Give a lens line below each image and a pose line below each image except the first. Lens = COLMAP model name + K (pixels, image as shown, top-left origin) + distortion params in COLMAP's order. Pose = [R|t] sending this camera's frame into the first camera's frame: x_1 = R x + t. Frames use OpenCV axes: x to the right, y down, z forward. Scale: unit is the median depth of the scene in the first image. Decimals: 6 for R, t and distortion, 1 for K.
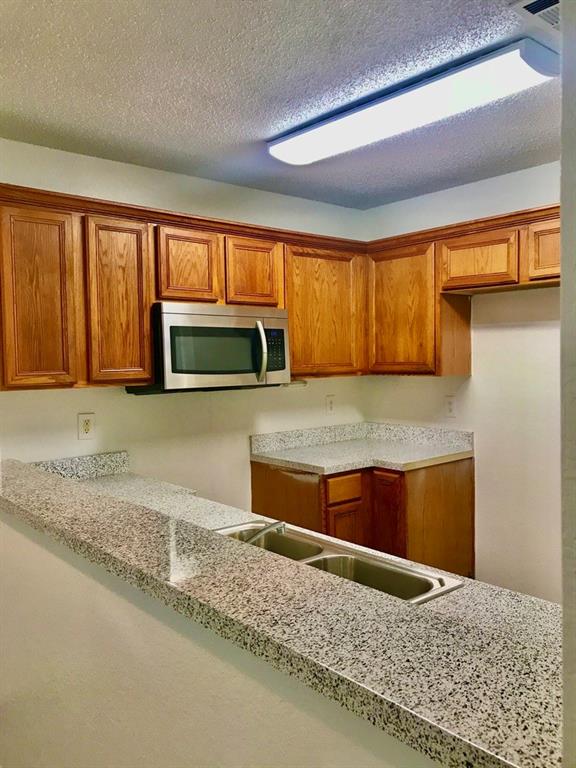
lens RADIAL K [[638.5, 0, 288.0], [0, 638.5, 384.0], [0, 0, 1]] dist [0.078842, -0.001126]
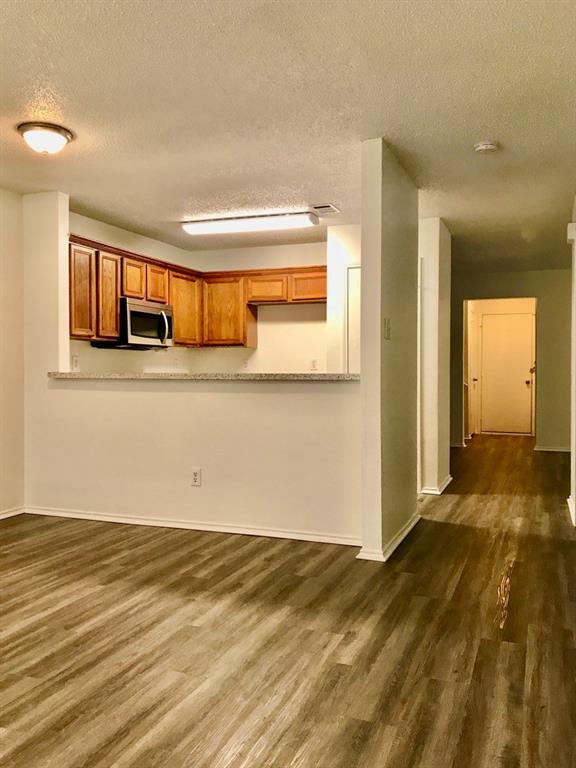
lens RADIAL K [[638.5, 0, 288.0], [0, 638.5, 384.0], [0, 0, 1]] dist [0.078842, -0.001126]
pose [[0.889337, 0.009200, 0.457159, -0.565970], [0.000397, 0.999782, -0.020892, 0.150114], [-0.457252, 0.018762, 0.889139, -0.810855]]
